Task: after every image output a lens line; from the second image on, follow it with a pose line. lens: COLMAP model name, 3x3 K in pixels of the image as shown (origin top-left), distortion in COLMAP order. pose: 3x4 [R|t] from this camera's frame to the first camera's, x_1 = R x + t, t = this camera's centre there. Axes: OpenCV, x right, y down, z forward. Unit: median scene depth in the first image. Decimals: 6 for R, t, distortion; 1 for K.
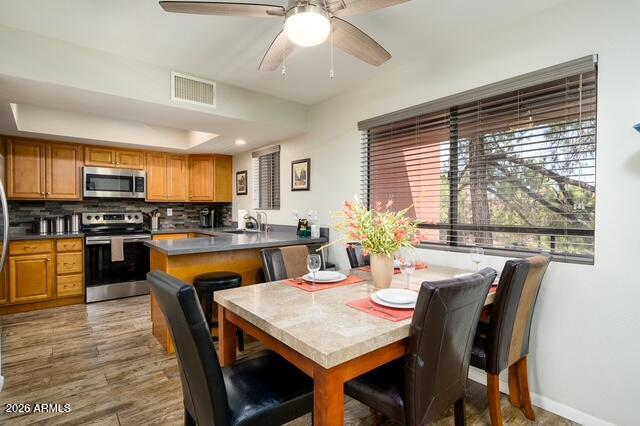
lens RADIAL K [[331.9, 0, 322.5], [0, 331.9, 213.5], [0, 0, 1]] dist [-0.002706, -0.001042]
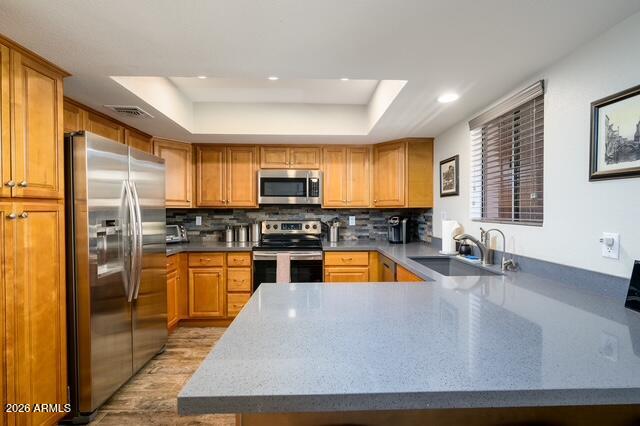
lens RADIAL K [[284.4, 0, 321.8], [0, 284.4, 215.2], [0, 0, 1]] dist [0.000491, -0.000465]
pose [[0.798450, 0.007757, -0.602011, -0.120833], [-0.007080, 0.999969, 0.003494, -0.022299], [0.602019, 0.001472, 0.798480, 0.466145]]
